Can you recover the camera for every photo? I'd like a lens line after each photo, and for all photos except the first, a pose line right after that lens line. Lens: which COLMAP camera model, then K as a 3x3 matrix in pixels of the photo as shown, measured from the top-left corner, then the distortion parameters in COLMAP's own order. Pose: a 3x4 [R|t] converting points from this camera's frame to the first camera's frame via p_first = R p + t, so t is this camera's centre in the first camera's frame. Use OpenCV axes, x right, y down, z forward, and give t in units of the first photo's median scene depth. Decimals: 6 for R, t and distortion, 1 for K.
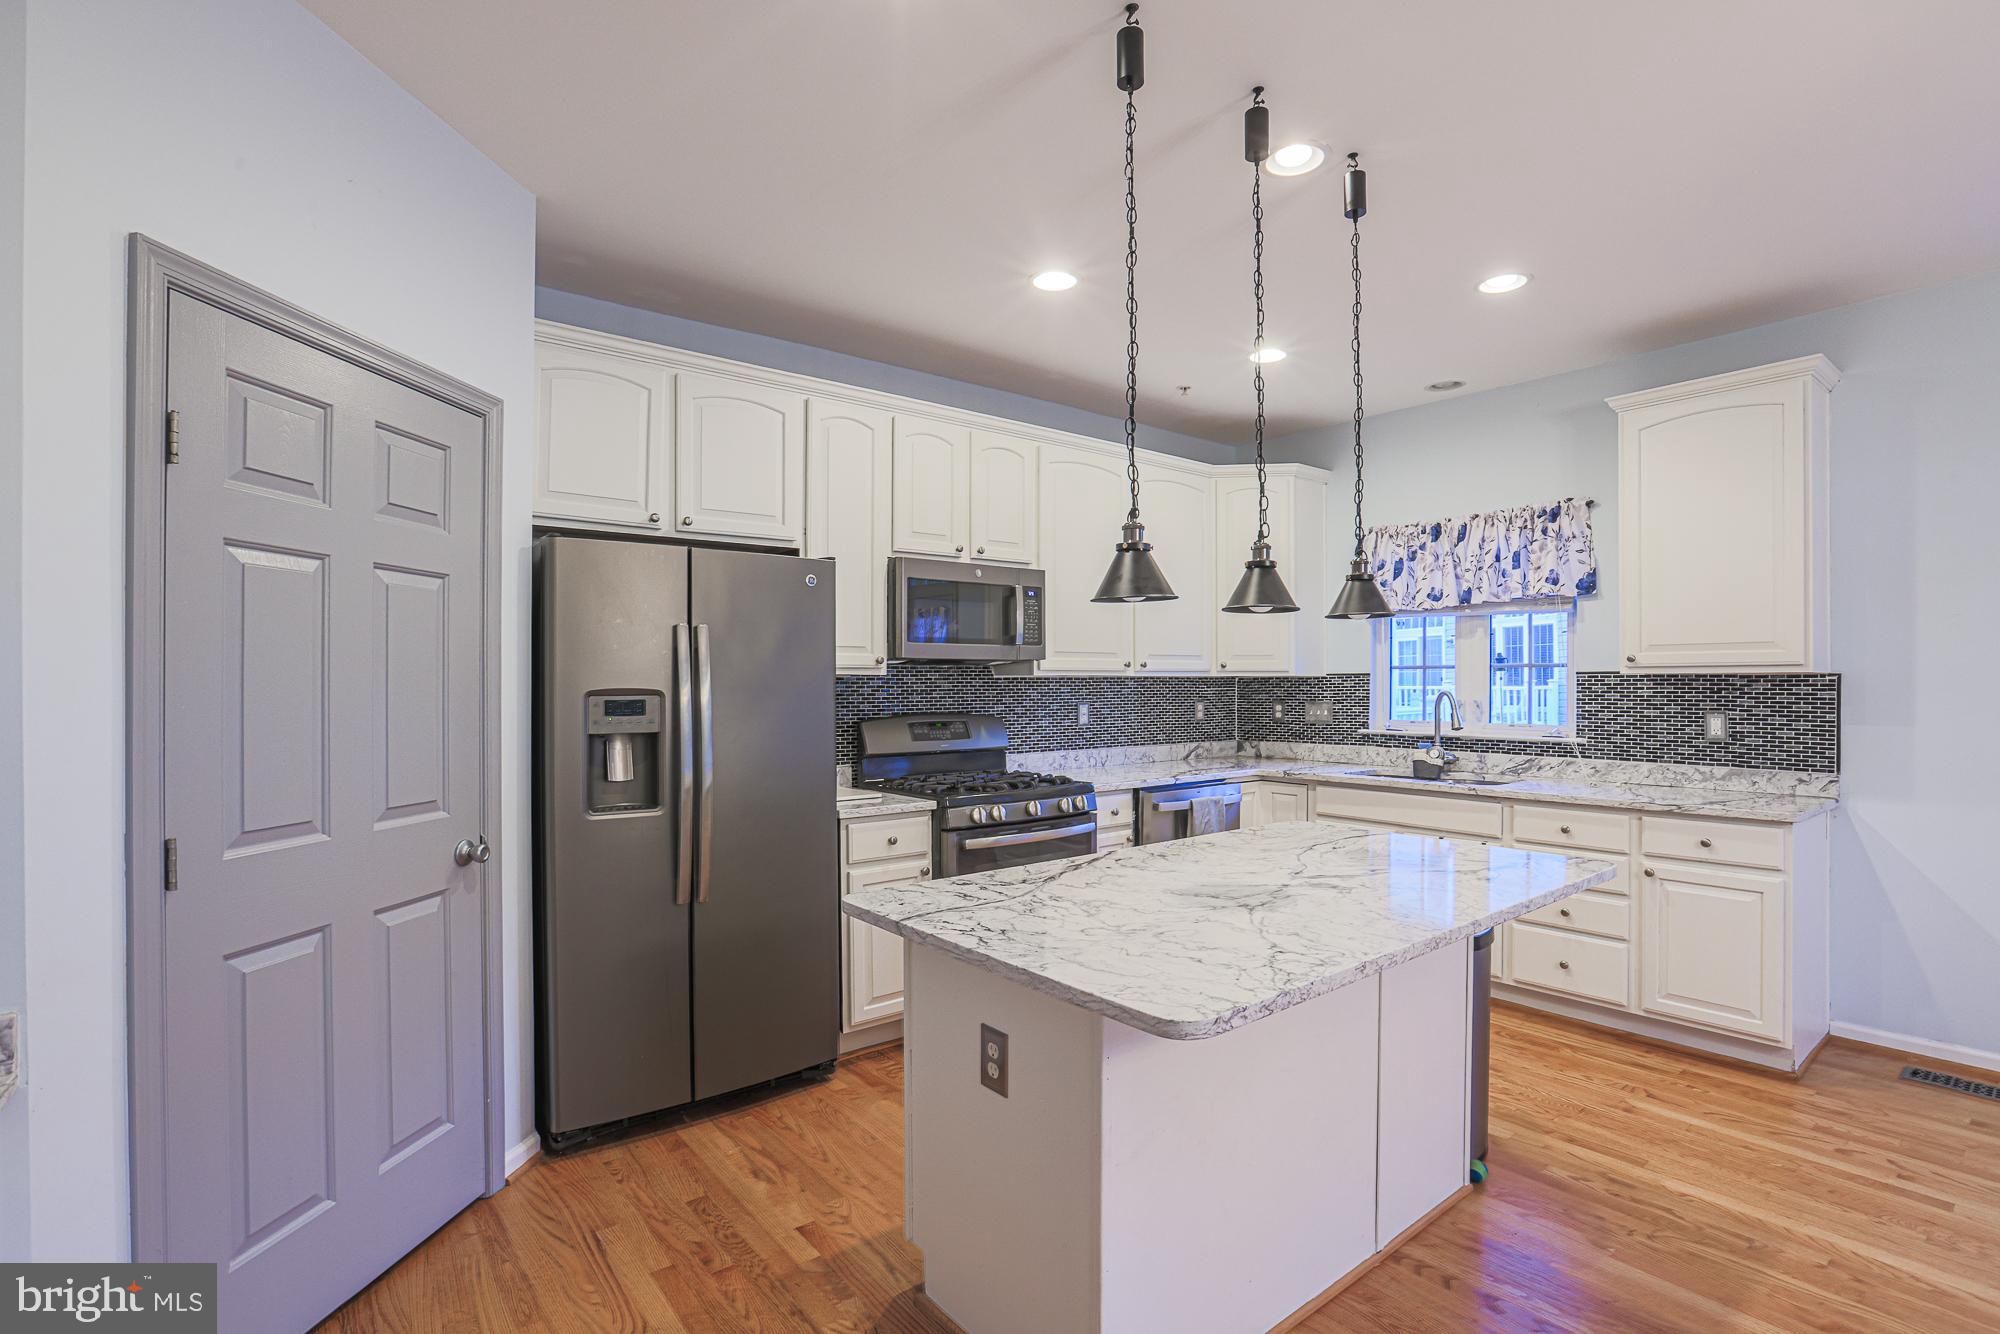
lens RADIAL K [[926.2, 0, 1017.1], [0, 926.2, 677.4], [0, 0, 1]] dist [-0.051772, 0.020138]
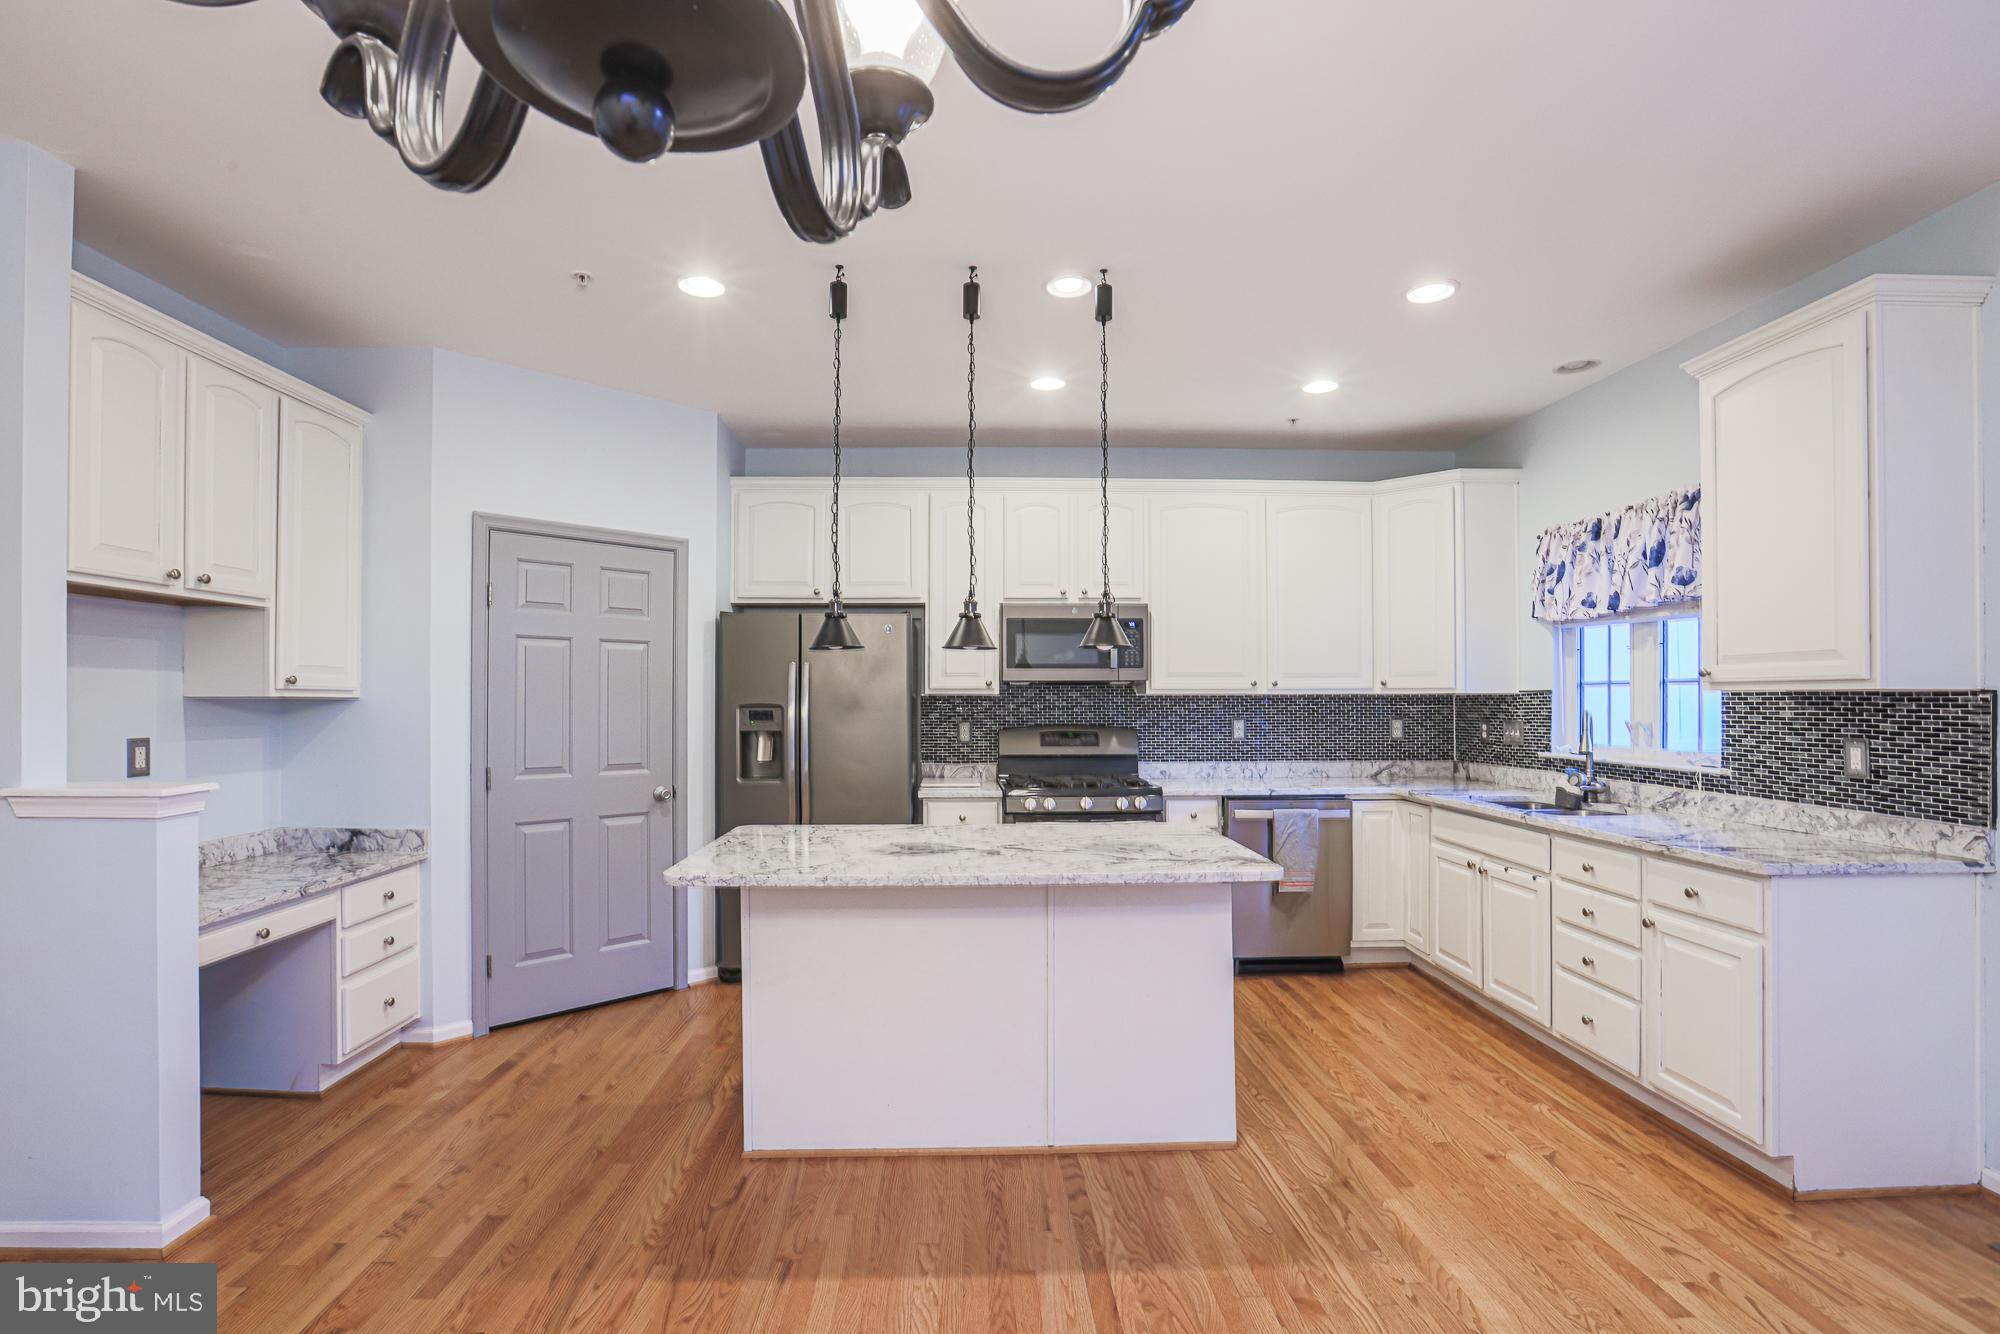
lens RADIAL K [[932.7, 0, 1011.1], [0, 932.7, 693.1], [0, 0, 1]] dist [-0.056693, 0.021293]
pose [[0.807906, -0.002610, -0.589306, 0.655414], [0.002626, 0.999996, -0.000829, -0.003182], [0.589306, -0.000878, 0.807910, -0.047308]]
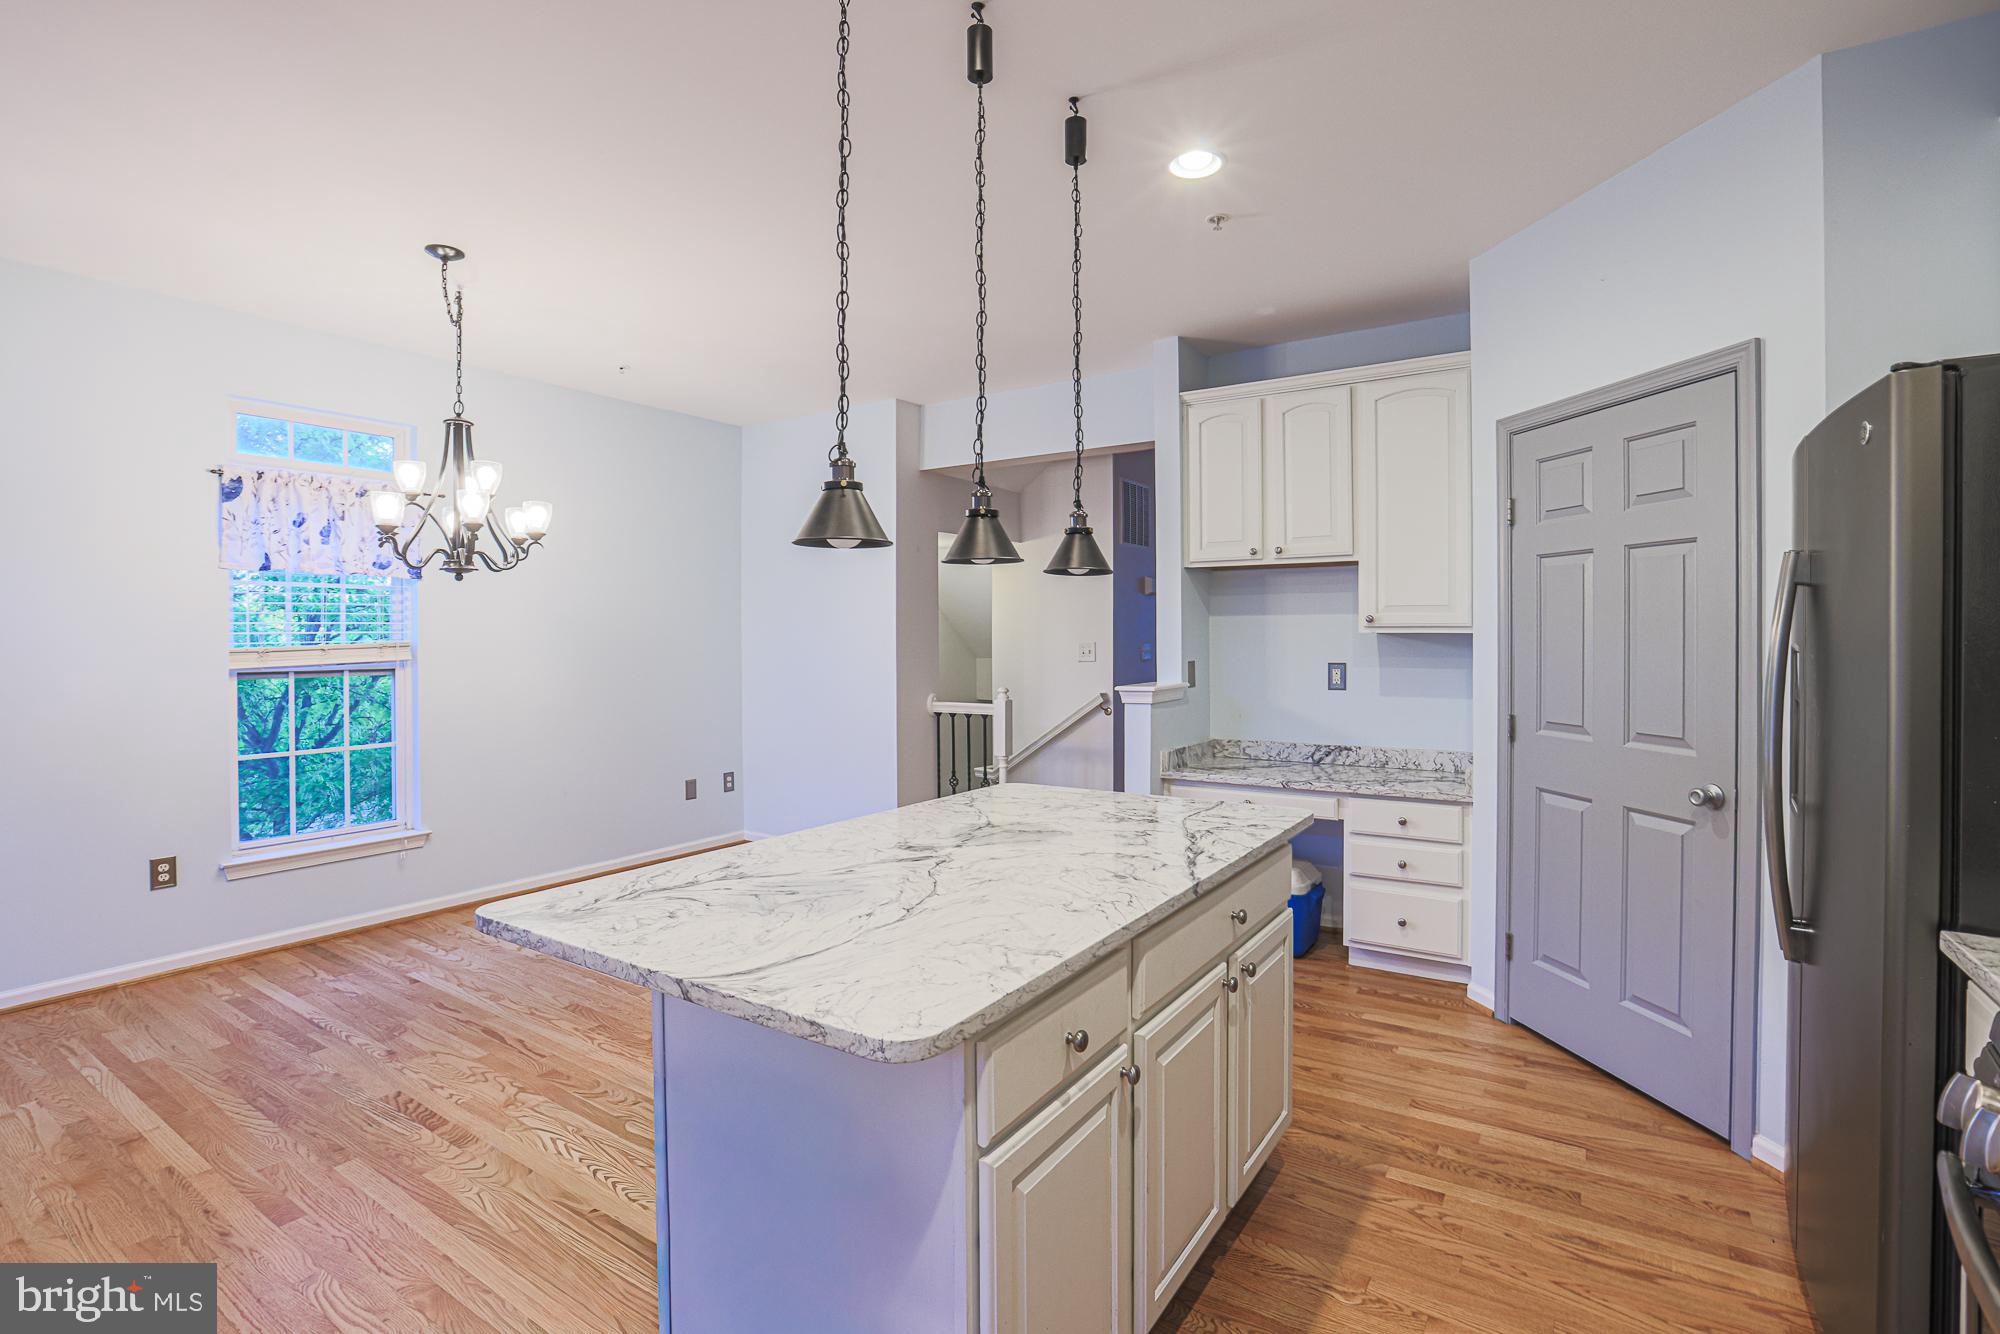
lens RADIAL K [[927.2, 0, 1005.9], [0, 927.2, 643.1], [0, 0, 1]] dist [-0.054003, 0.020787]
pose [[-0.953371, 0.007058, -0.301720, 0.306136], [0.007039, 0.999975, 0.001149, 0.005399], [0.301720, -0.001028, -0.953396, 1.106512]]
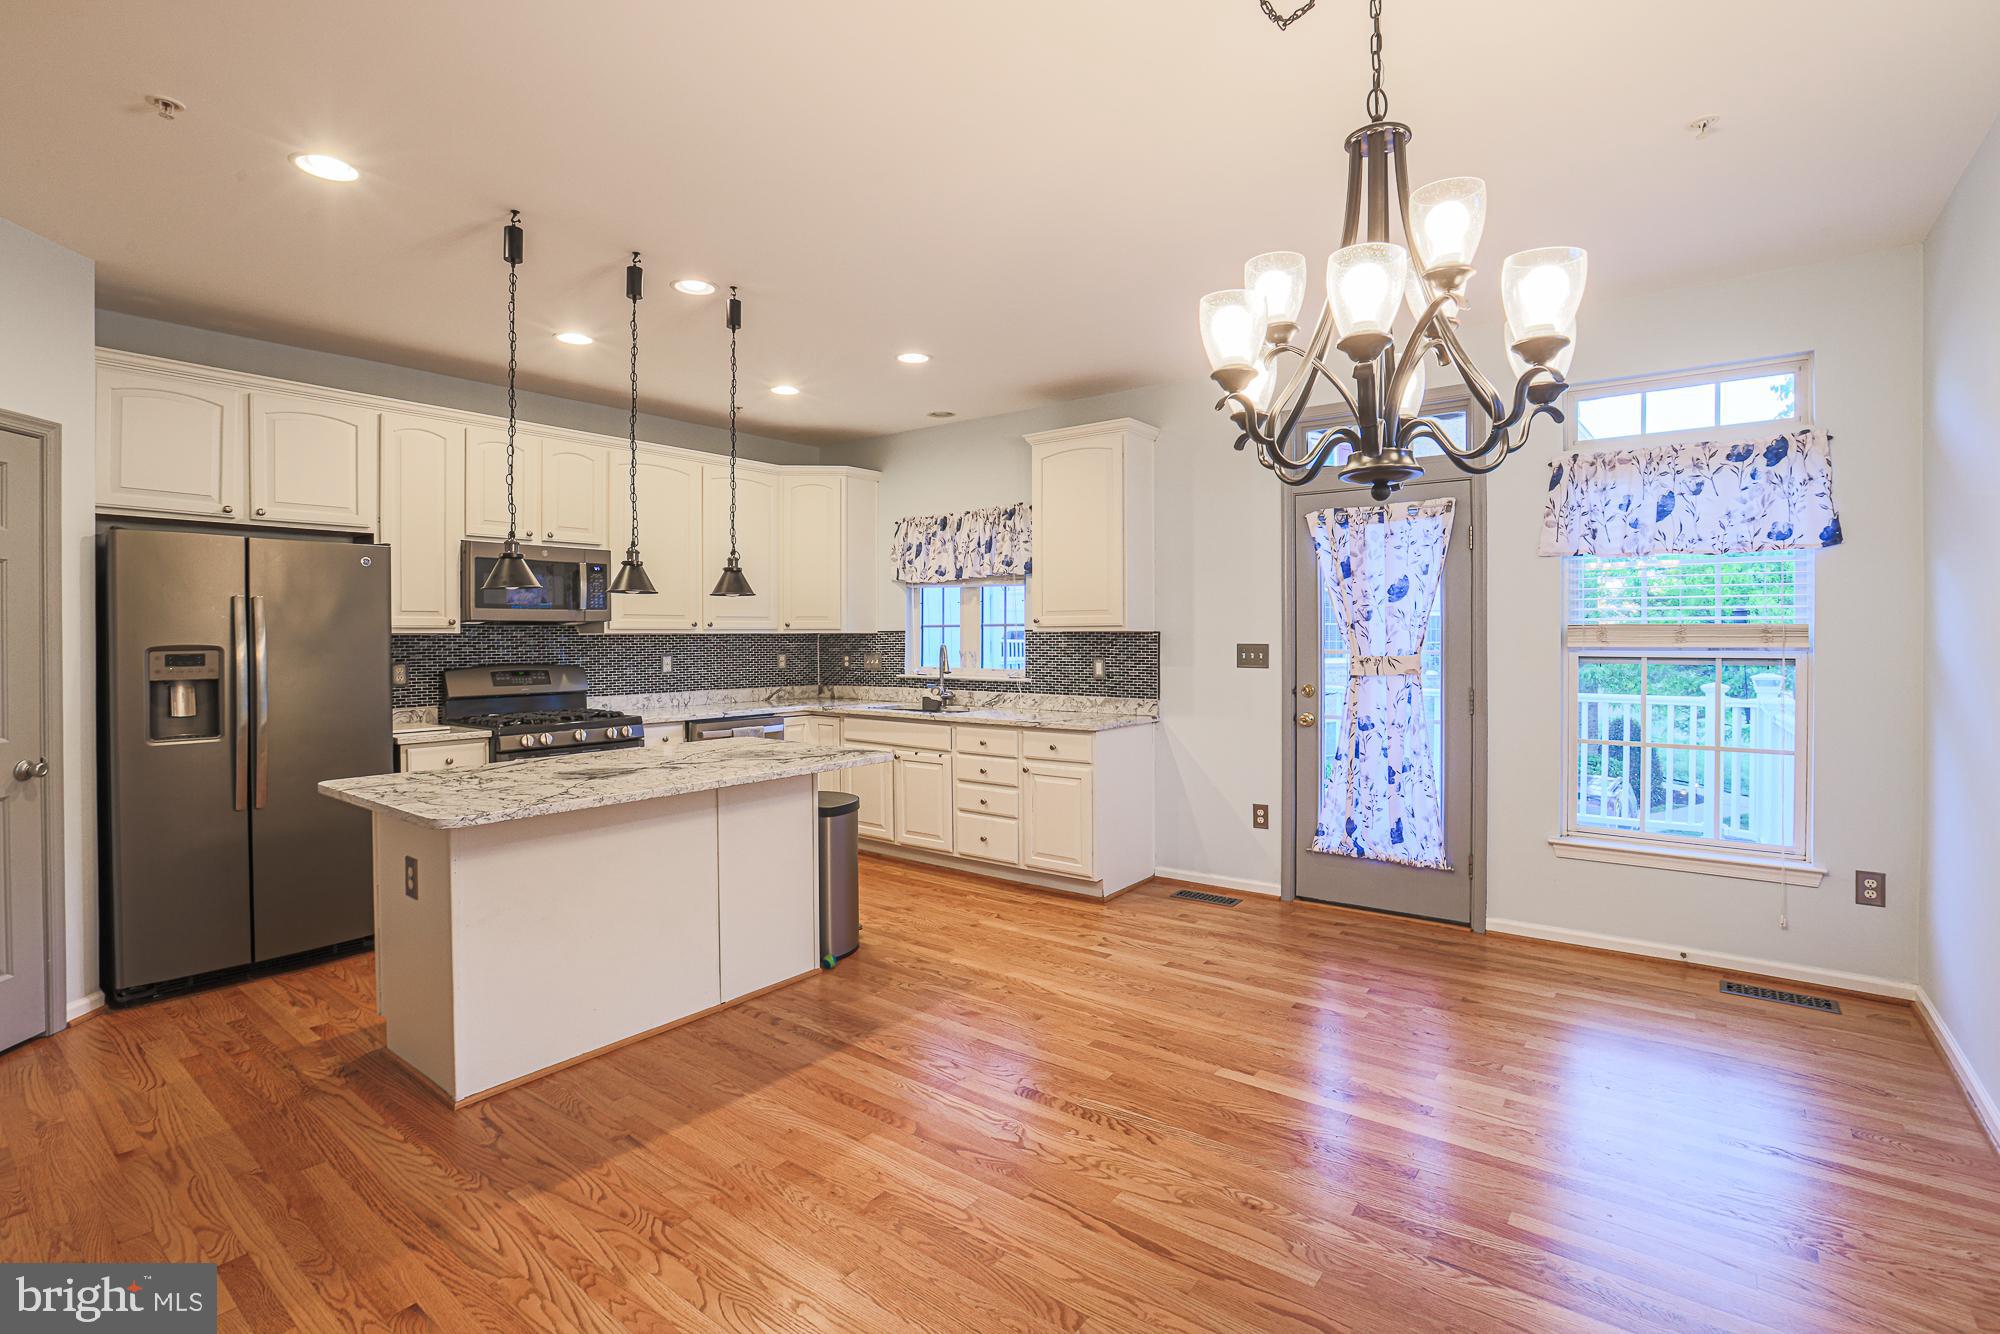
lens RADIAL K [[903.5, 0, 1003.8], [0, 903.5, 641.6], [0, 0, 1]] dist [-0.043807, 0.014475]
pose [[0.971533, -0.003397, 0.236881, 0.295328], [0.000995, 0.999947, 0.010258, -0.002872], [-0.236903, -0.009731, 0.971485, -0.353122]]
